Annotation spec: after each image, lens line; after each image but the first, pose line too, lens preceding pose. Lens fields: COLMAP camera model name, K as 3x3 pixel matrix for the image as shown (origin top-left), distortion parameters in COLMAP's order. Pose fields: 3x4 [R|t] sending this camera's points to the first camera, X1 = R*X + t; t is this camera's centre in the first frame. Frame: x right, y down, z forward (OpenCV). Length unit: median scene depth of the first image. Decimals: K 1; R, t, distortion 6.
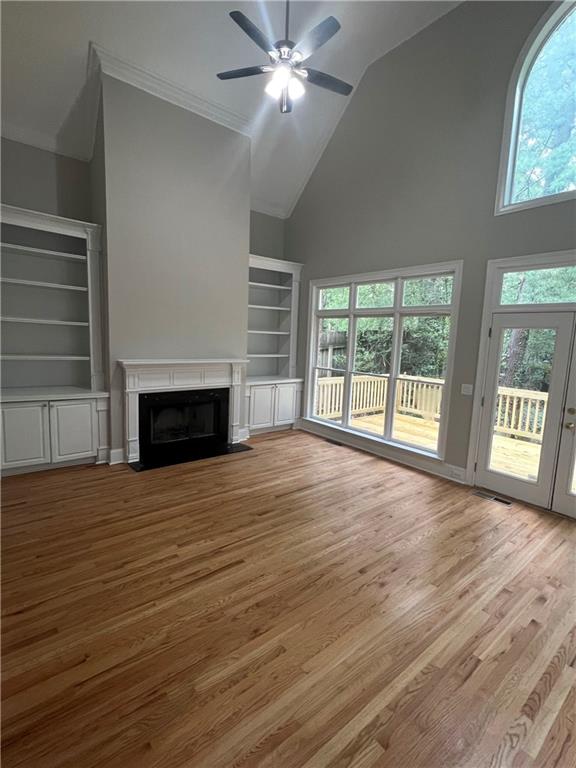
lens RADIAL K [[367.4, 0, 287.7], [0, 367.4, 385.2], [0, 0, 1]] dist [-0.002598, 0.000025]
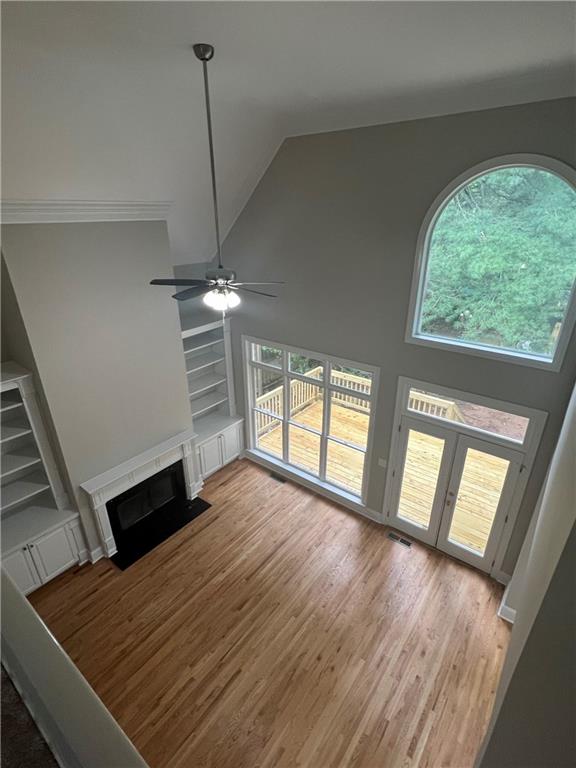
lens RADIAL K [[383.7, 0, 288.3], [0, 383.7, 380.4], [0, 0, 1]] dist [-0.001627, 0.000125]
pose [[0.972833, -0.130844, 0.190985, -0.051417], [0.069737, 0.952272, 0.297177, -0.714656], [-0.220754, -0.275785, 0.935527, -0.103457]]
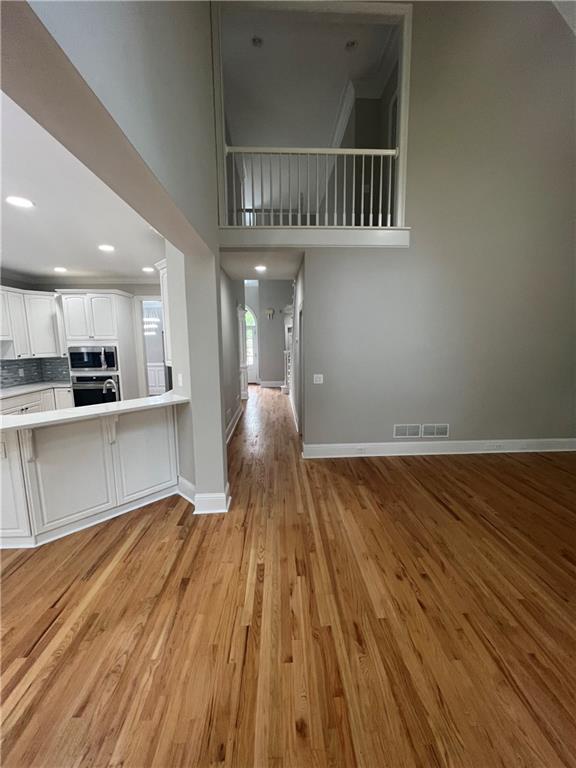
lens RADIAL K [[306.6, 0, 290.6], [0, 306.6, 383.9], [0, 0, 1]] dist [-0.001271, -0.000059]
pose [[-0.596313, 0.085403, -0.798196, 0.647663], [-0.118897, 0.973962, 0.193034, -0.053923], [0.793898, 0.210012, -0.570632, 0.699649]]
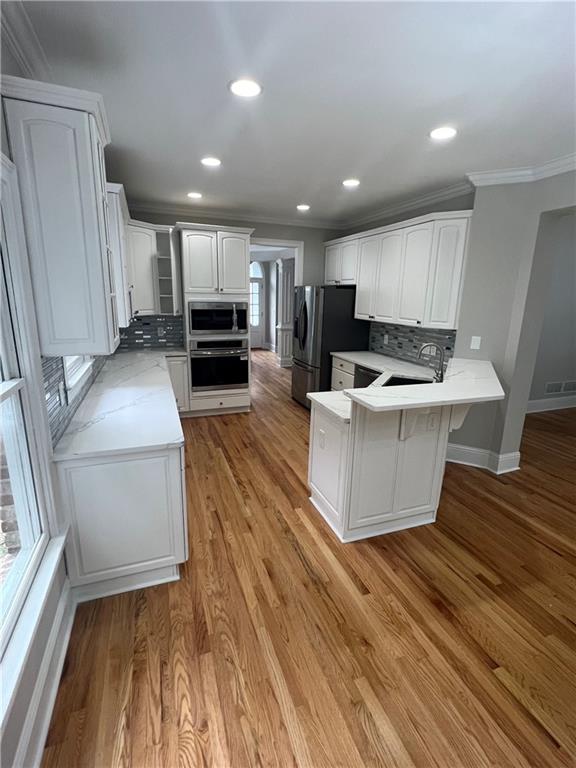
lens RADIAL K [[367.4, 0, 289.9], [0, 367.4, 382.8], [0, 0, 1]] dist [-0.002598, 0.000025]
pose [[-0.315476, 0.179030, -0.931892, 1.150268], [-0.155990, 0.958898, 0.237027, 0.064481], [0.936024, 0.220143, -0.274583, -0.069540]]
